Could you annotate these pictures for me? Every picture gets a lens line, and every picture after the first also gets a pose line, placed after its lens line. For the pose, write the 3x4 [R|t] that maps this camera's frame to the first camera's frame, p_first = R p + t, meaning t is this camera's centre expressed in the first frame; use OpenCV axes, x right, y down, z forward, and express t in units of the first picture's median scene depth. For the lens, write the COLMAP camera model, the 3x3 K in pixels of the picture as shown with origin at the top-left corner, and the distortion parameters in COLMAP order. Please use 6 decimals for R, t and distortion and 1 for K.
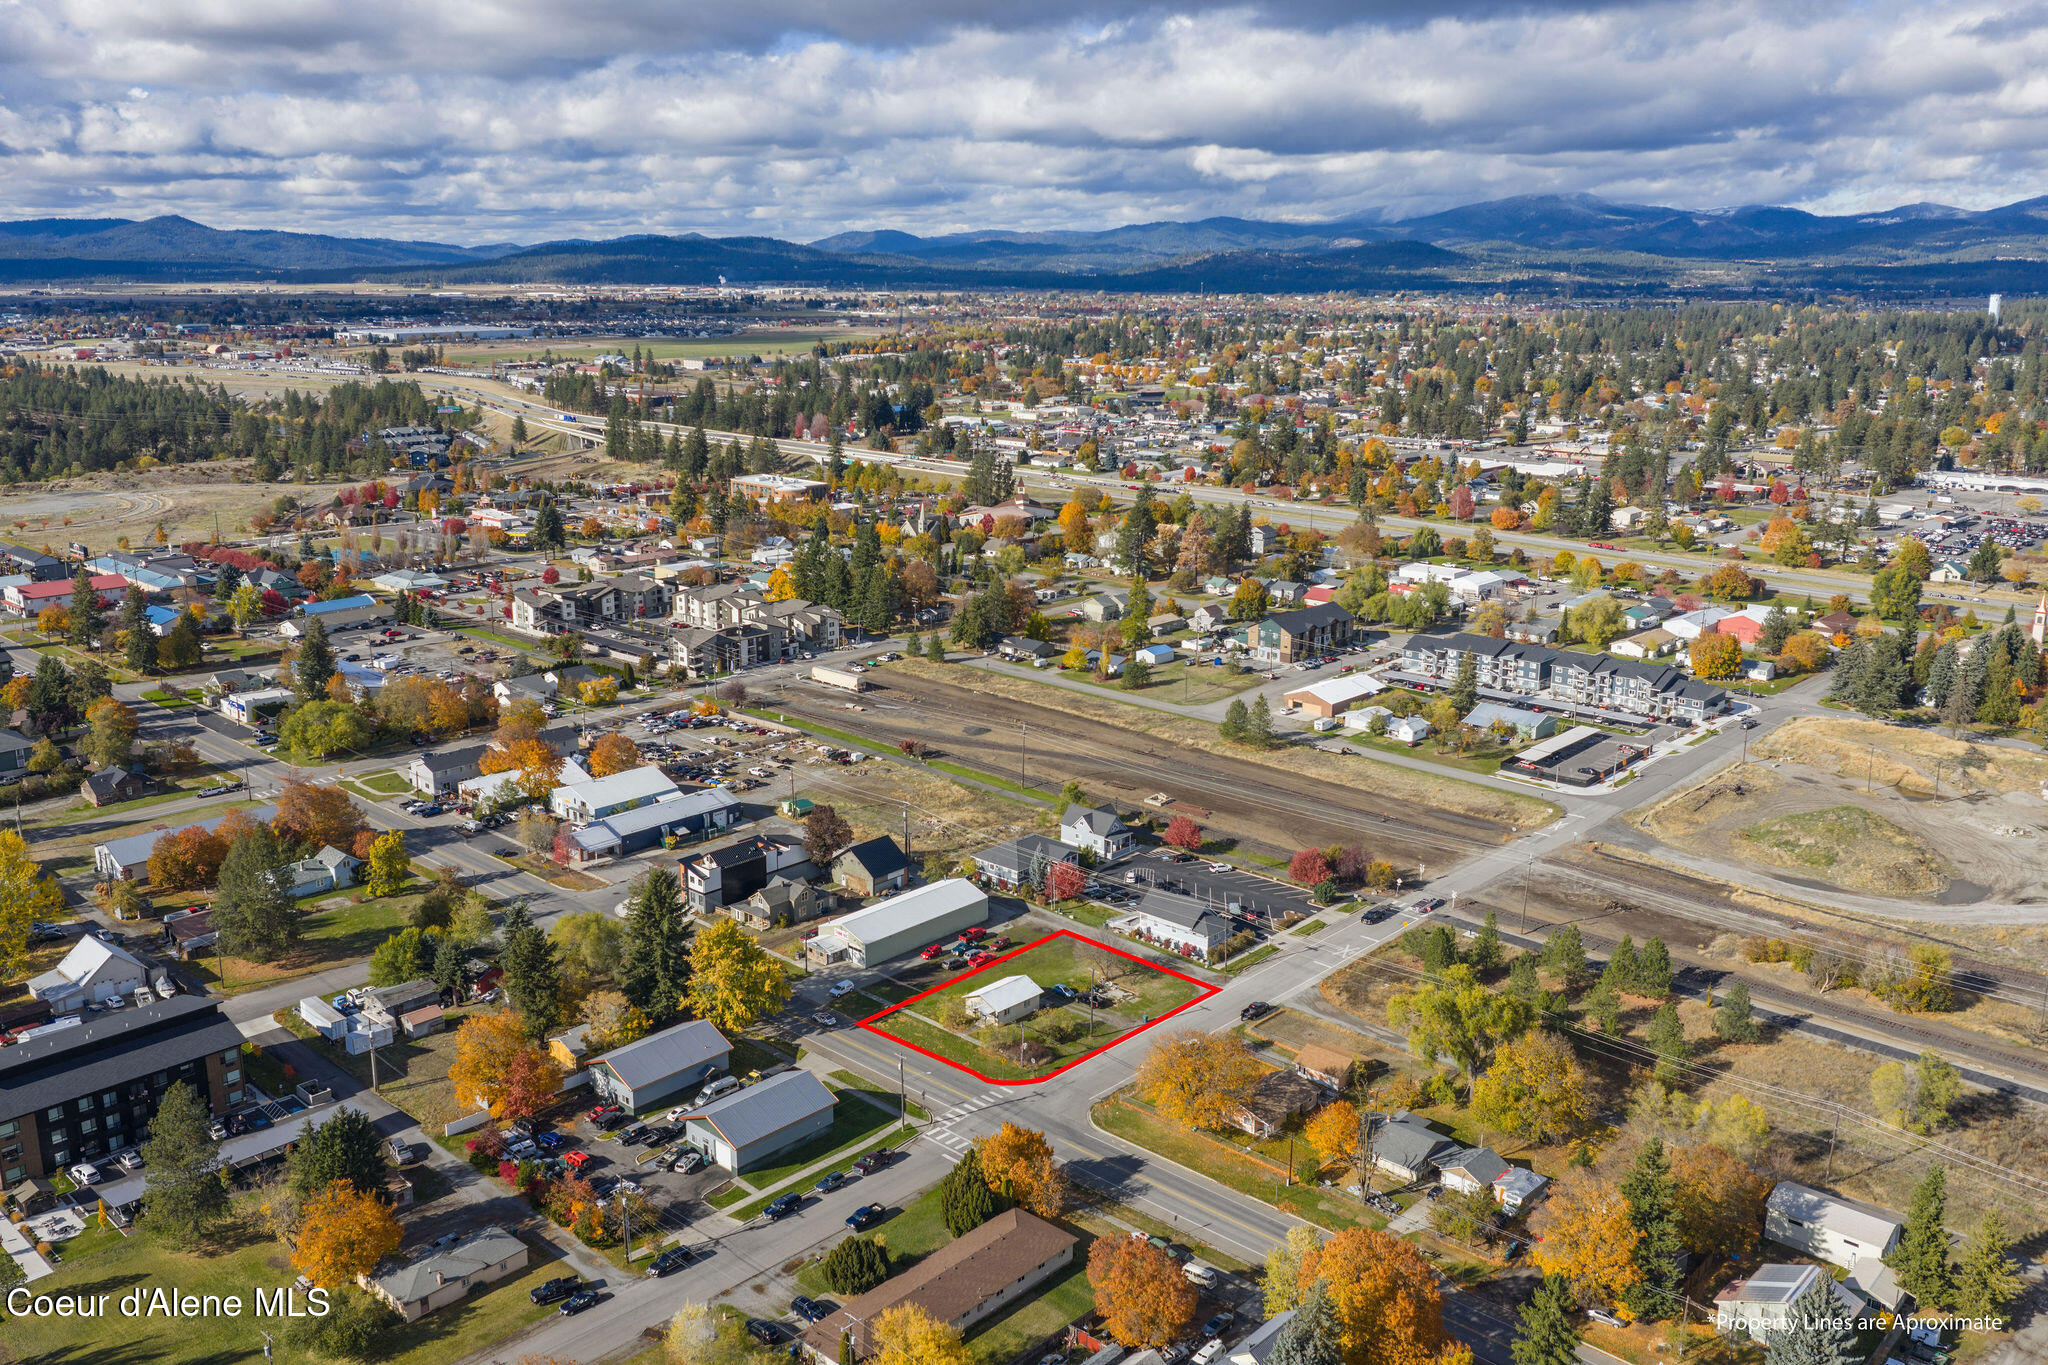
lens RADIAL K [[1648.8, 0, 1035.9], [0, 1648.8, 783.2], [0, 0, 1]] dist [0.025515, -0.038416]
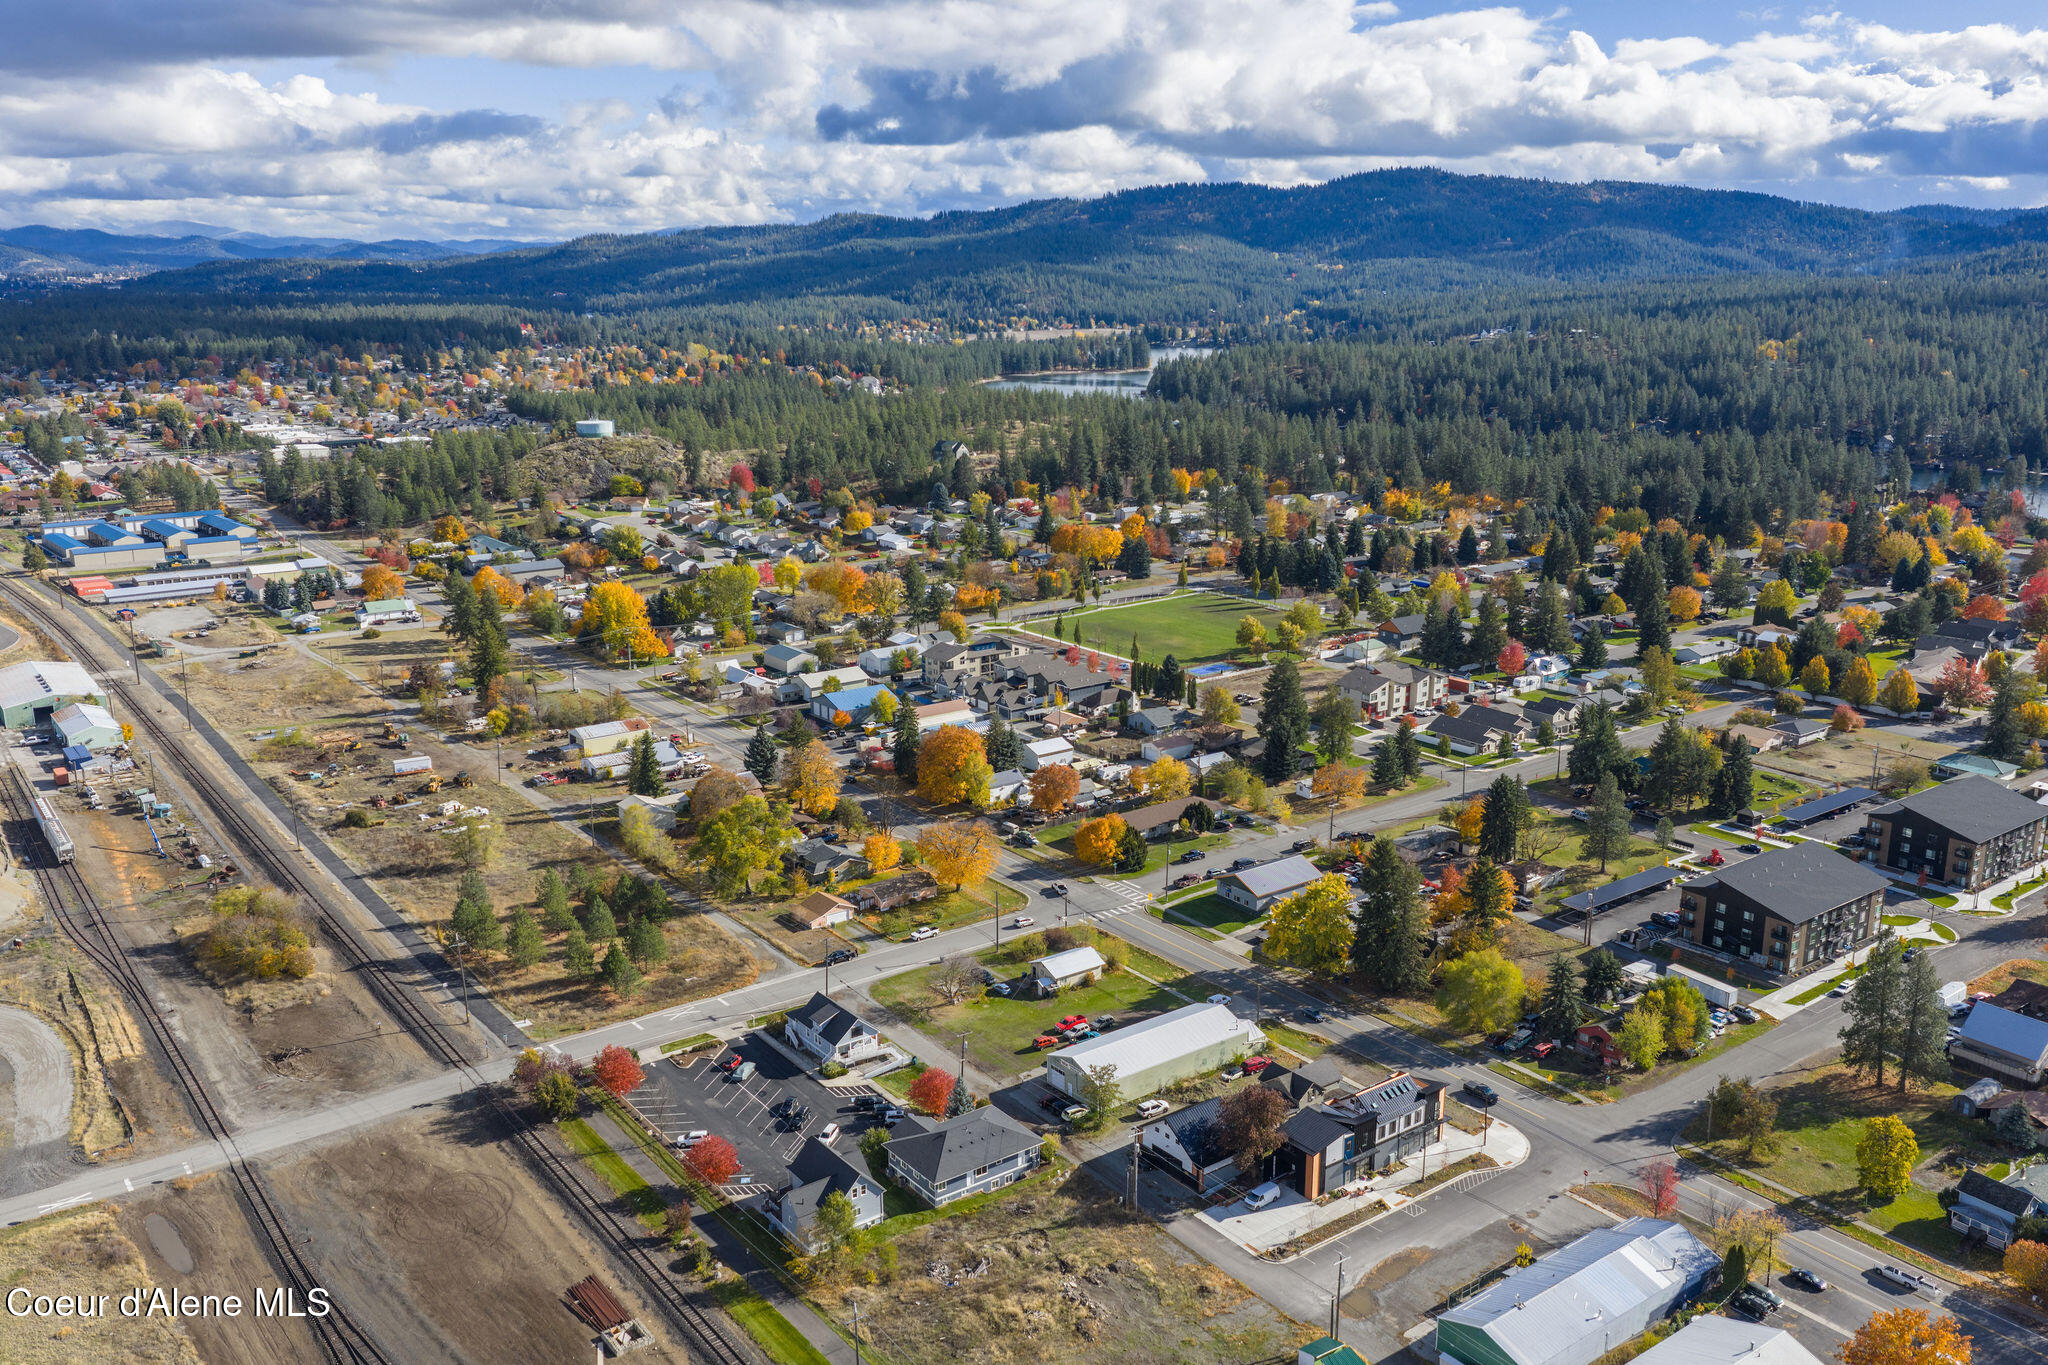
lens RADIAL K [[1689.3, 0, 1024.0], [0, 1689.3, 682.5], [0, 0, 1]] dist [0.016879, -0.021323]
pose [[-0.981136, -0.051807, 0.186247, -0.115198], [0.053822, 0.852127, 0.520560, -0.366114], [-0.185675, 0.520764, -0.833264, 1.114511]]
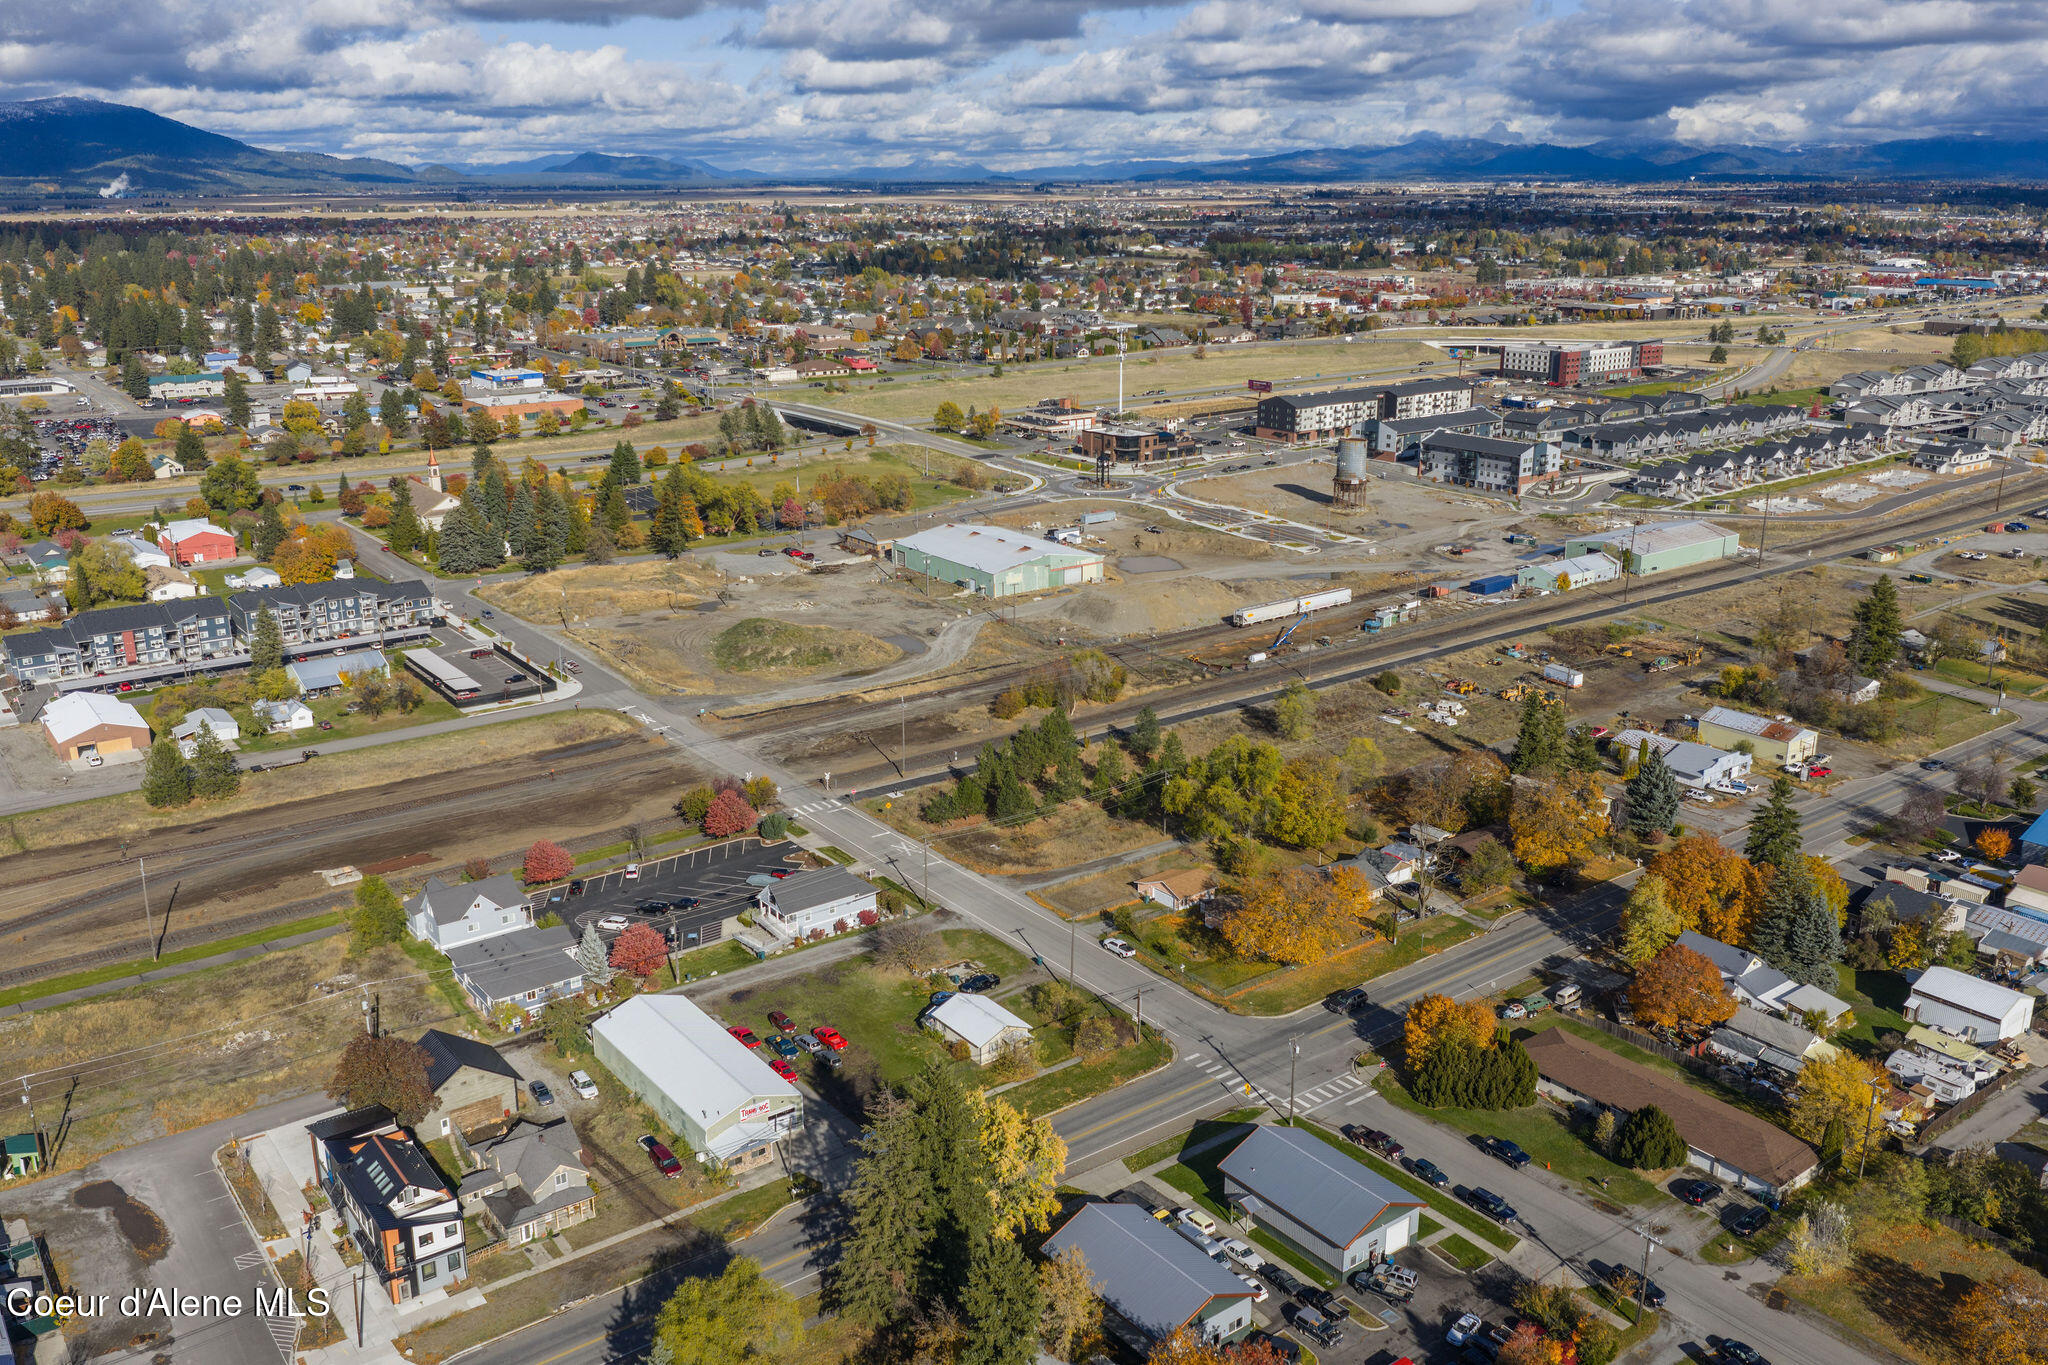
lens RADIAL K [[1663.4, 0, 1024.0], [0, 1663.4, 682.5], [0, 0, 1]] dist [0.017848, -0.010727]
pose [[0.185424, -0.289388, 0.939081, -0.433774], [0.300683, 0.926524, 0.226147, -0.117298], [-0.935525, 0.240433, 0.258814, 0.451444]]
